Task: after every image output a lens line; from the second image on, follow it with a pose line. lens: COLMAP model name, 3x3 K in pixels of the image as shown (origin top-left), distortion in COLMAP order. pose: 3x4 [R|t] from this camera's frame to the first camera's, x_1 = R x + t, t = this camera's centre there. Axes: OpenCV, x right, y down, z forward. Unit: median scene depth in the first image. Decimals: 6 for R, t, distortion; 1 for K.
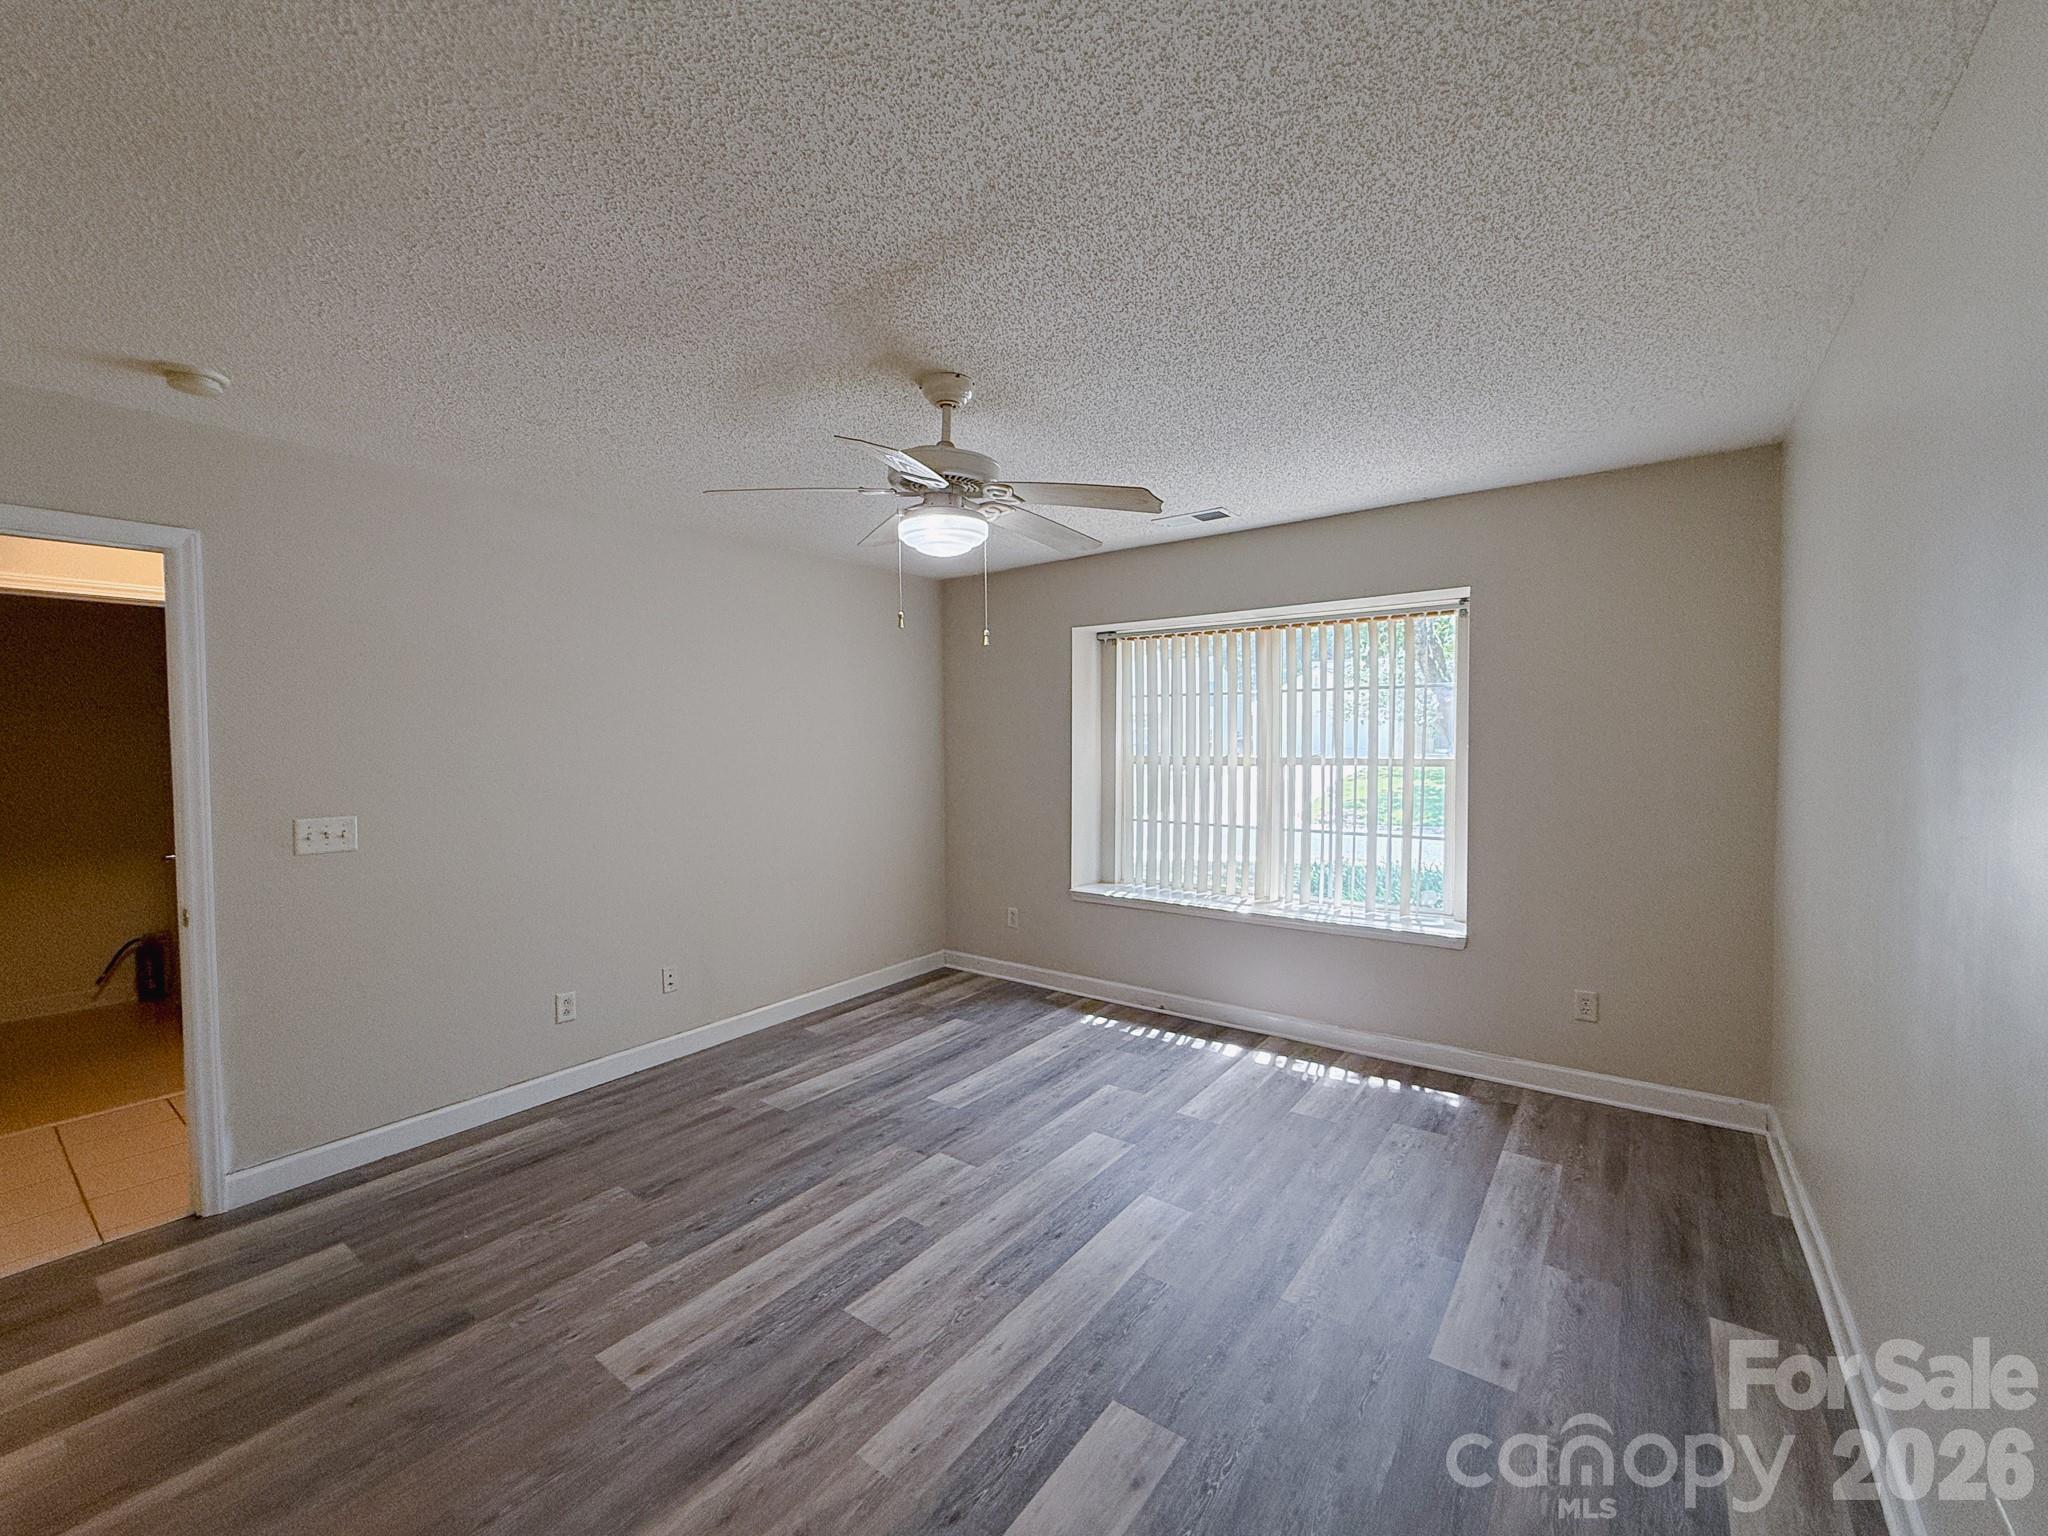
lens RADIAL K [[817.6, 0, 1020.9], [0, 817.6, 764.1], [0, 0, 1]] dist [0.000049, -0.000035]
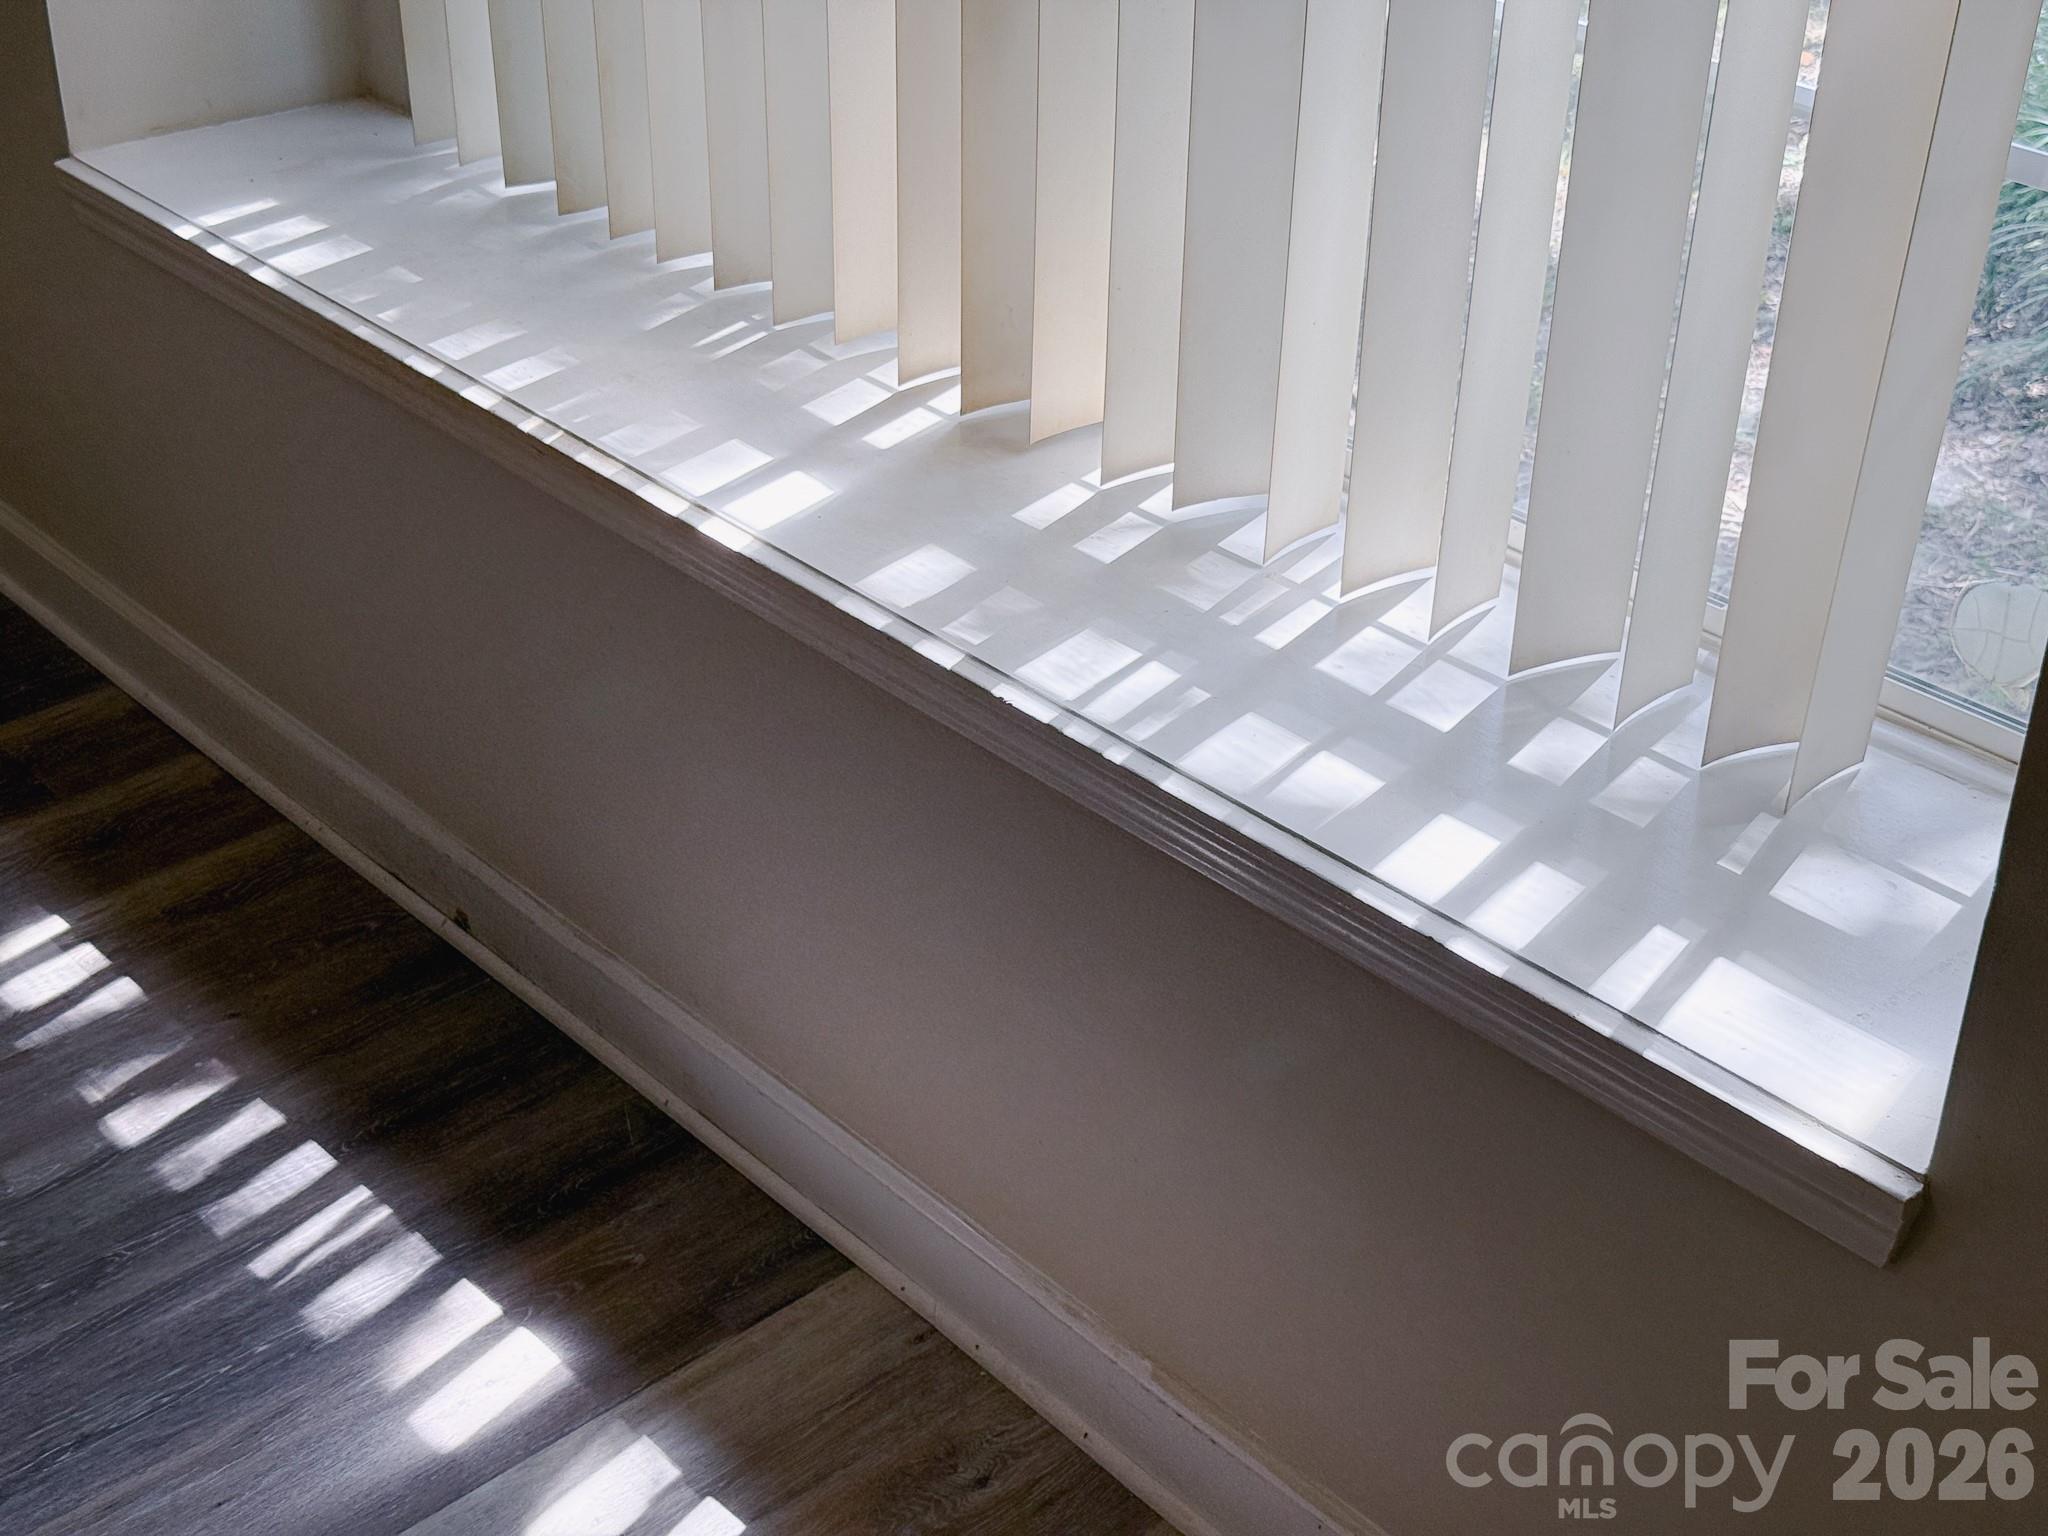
lens RADIAL K [[2715.0, 0, 1024.0], [0, 2715.0, 768.0], [0, 0, 1]] dist [0.005330, 0.006474]
pose [[0.982545, 0.113680, -0.147252, 0.535858], [-0.023816, 0.861915, 0.506492, -0.036812], [0.184497, -0.494144, 0.849578, 0.787920]]
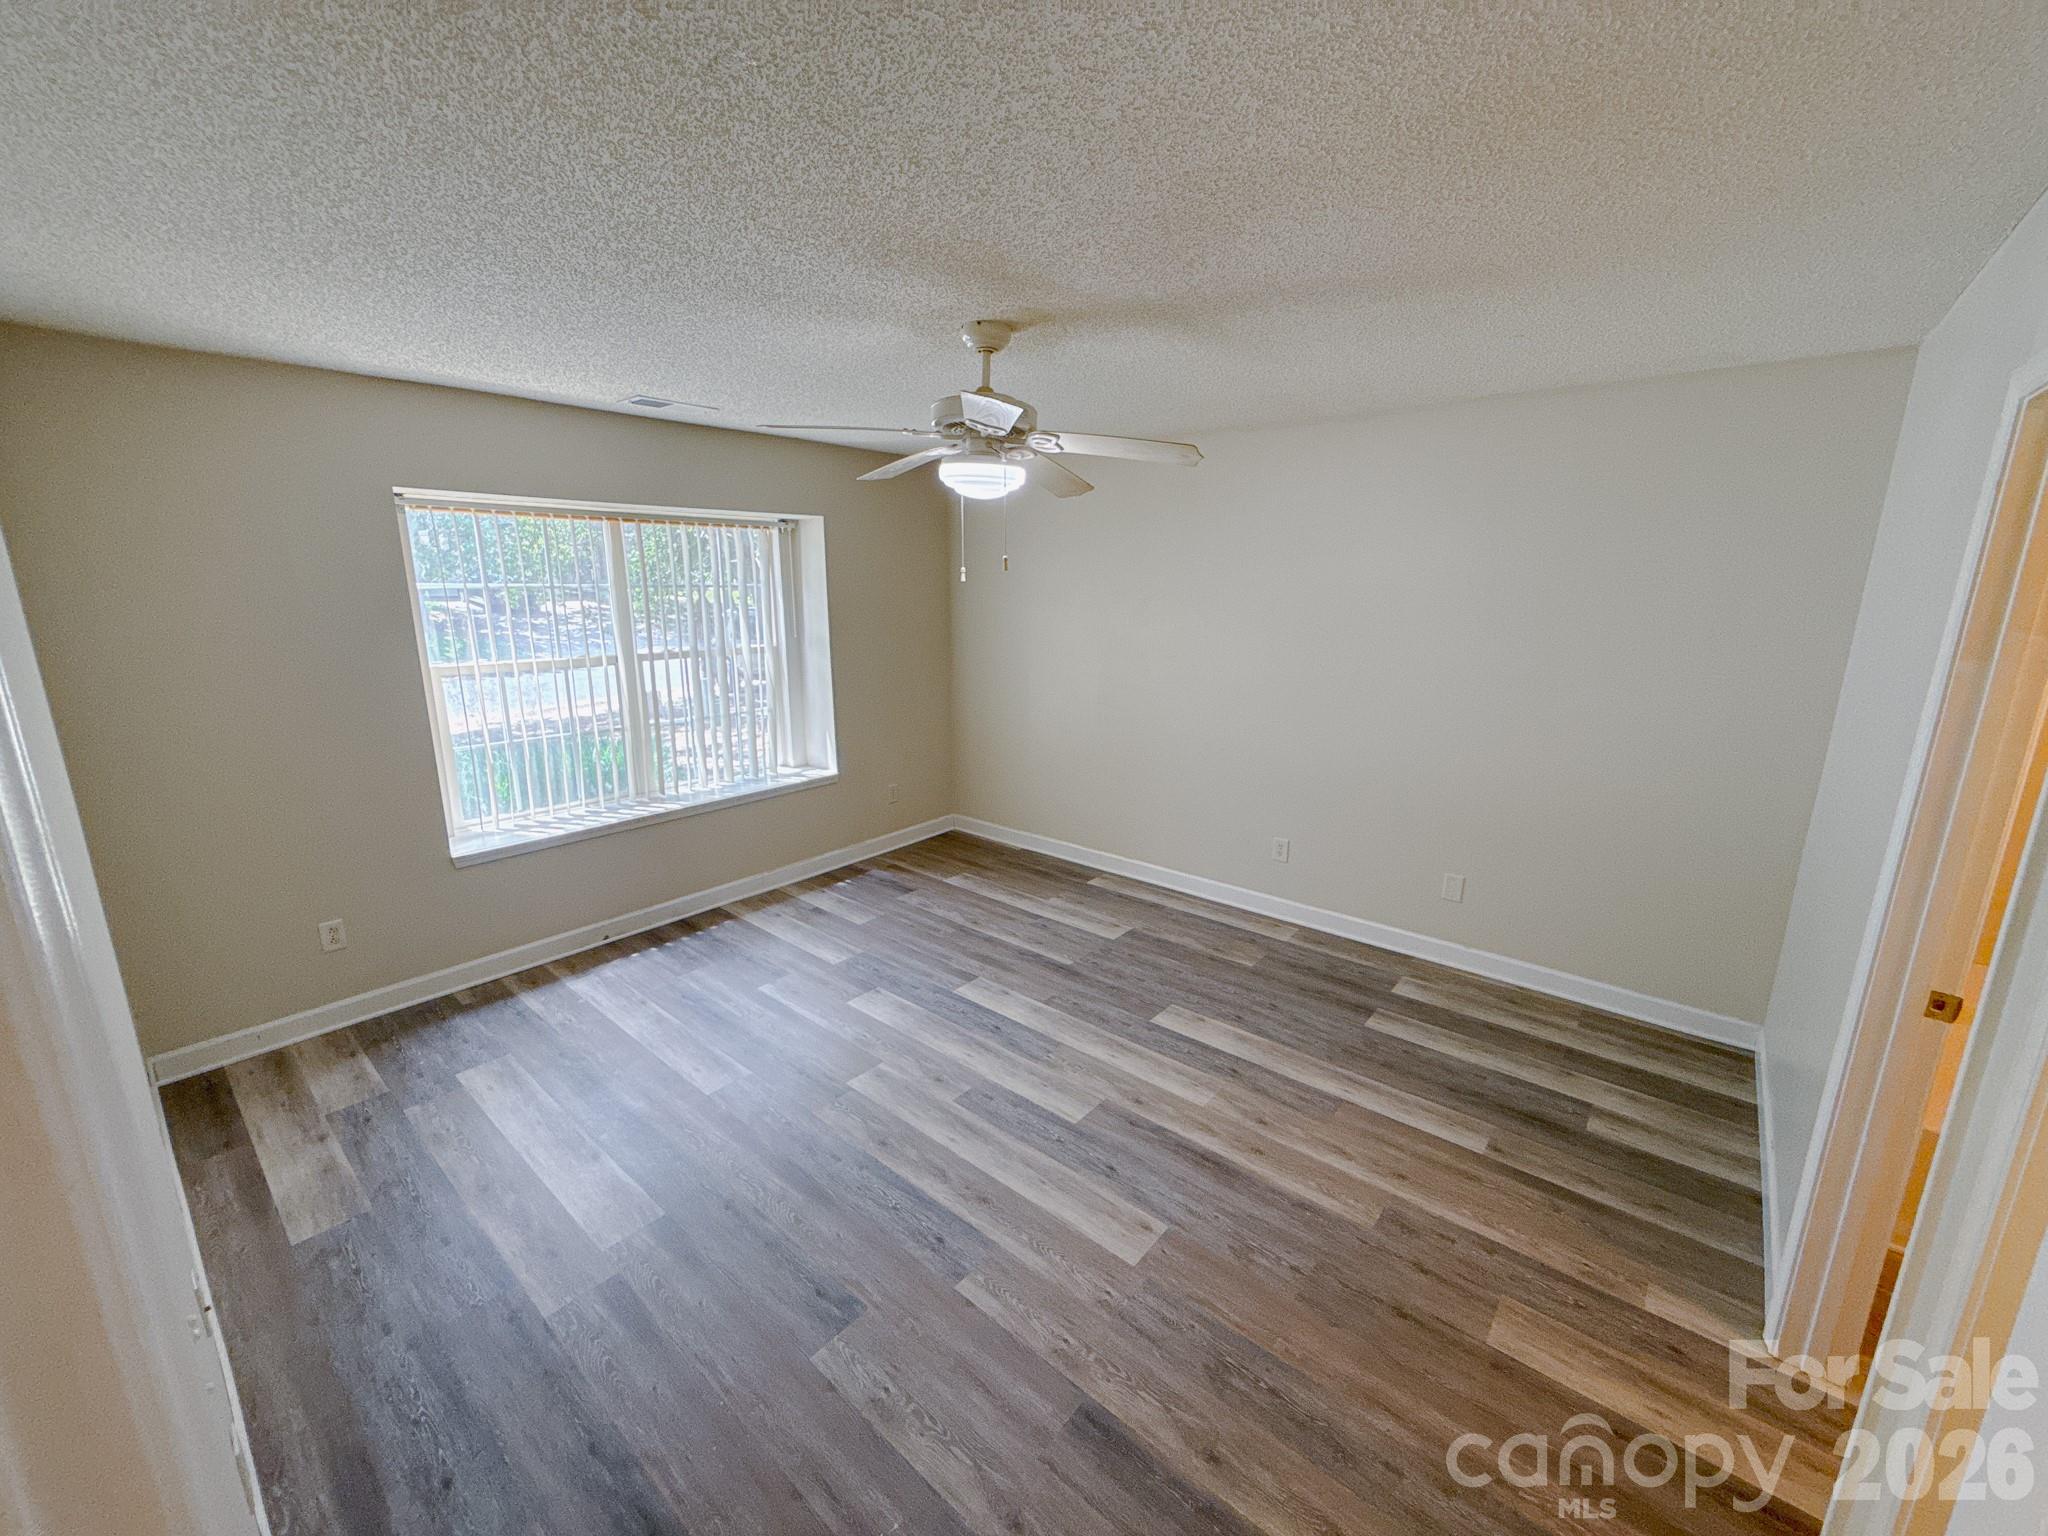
lens RADIAL K [[817.6, 0, 1020.9], [0, 817.6, 764.1], [0, 0, 1]] dist [0.000049, -0.000035]
pose [[0.074796, -0.214187, 0.973925, -0.920119], [0.028722, 0.976718, 0.212595, -0.102805], [-0.996785, 0.012072, 0.079206, 0.670266]]
